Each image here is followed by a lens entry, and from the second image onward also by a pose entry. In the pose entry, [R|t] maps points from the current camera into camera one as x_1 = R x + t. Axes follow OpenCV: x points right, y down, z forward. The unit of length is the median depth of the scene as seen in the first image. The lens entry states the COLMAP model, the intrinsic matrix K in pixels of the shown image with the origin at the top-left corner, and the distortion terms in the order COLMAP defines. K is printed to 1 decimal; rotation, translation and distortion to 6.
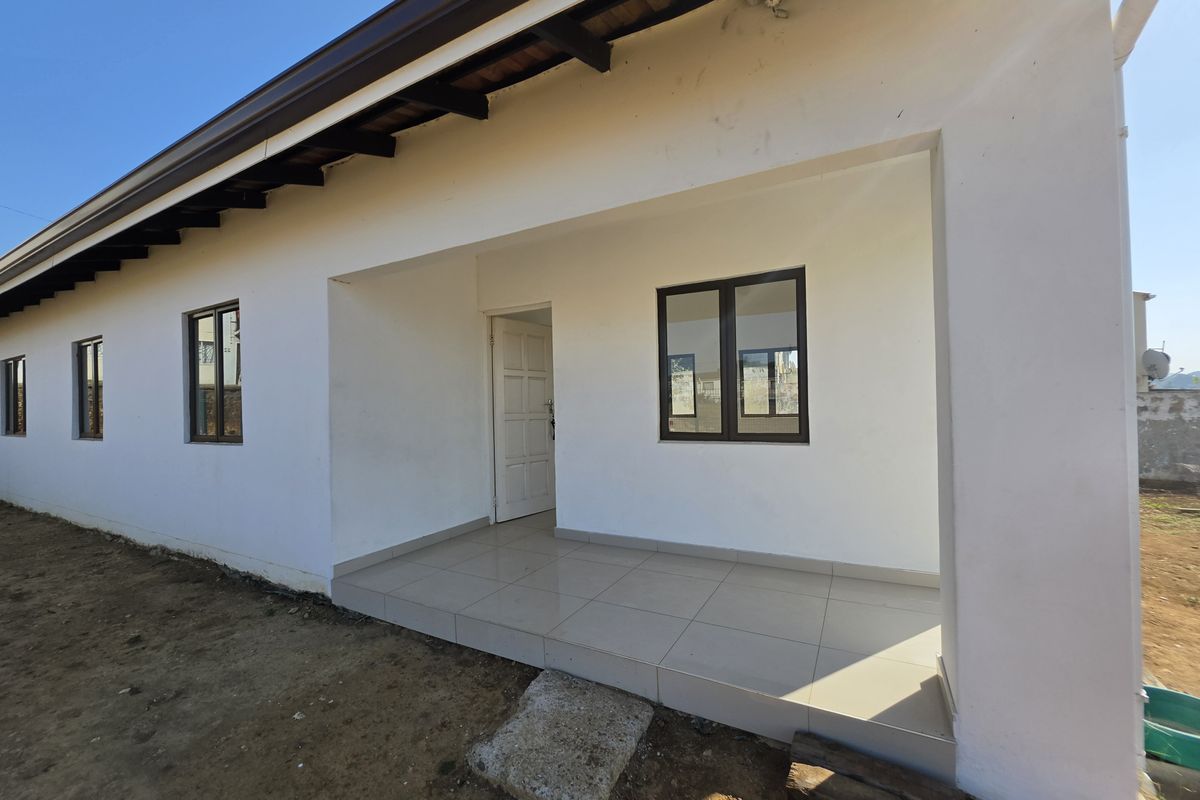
lens RADIAL K [[478.9, 0, 600.0], [0, 478.9, 400.0], [0, 0, 1]] dist [-0.000422, 0.000323]
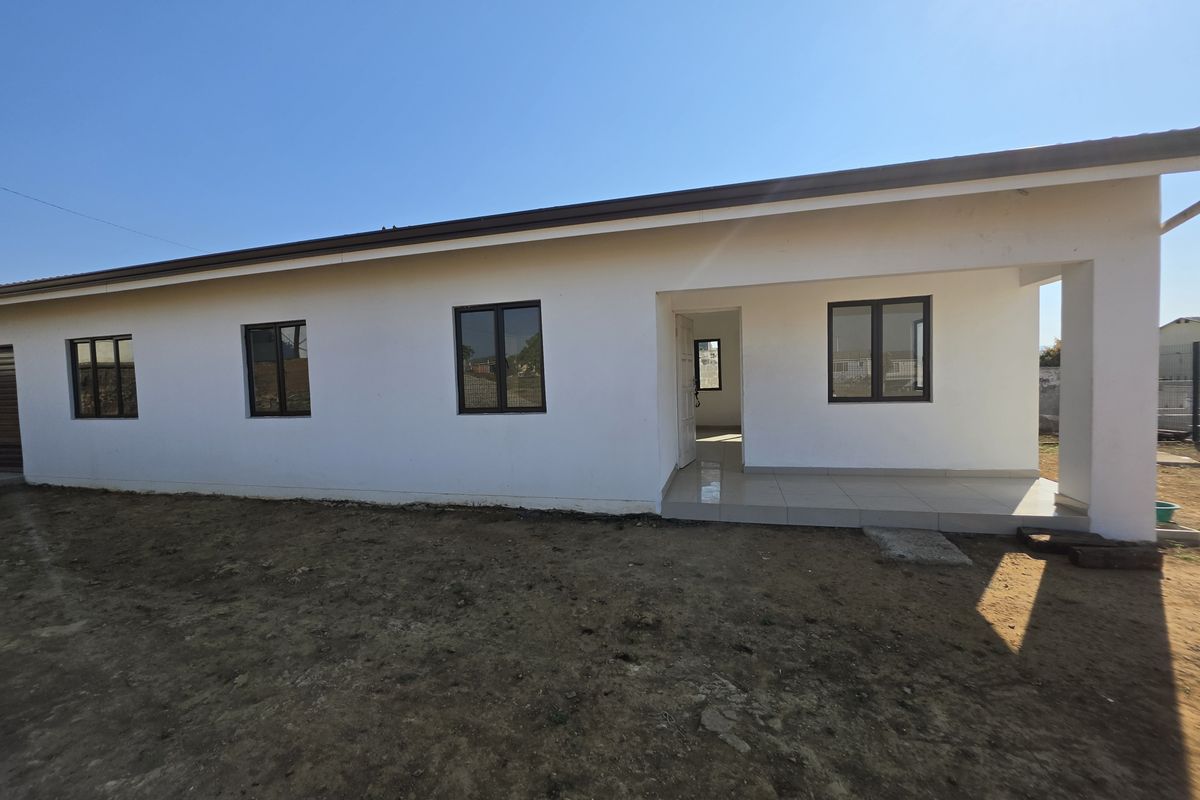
lens RADIAL K [[478.9, 0, 600.0], [0, 478.9, 400.0], [0, 0, 1]] dist [-0.000422, 0.000323]
pose [[0.969841, -0.018189, 0.243059, -0.994668], [0.006126, 0.998716, 0.050293, -0.007113], [-0.243662, -0.047287, 0.968707, -0.318182]]
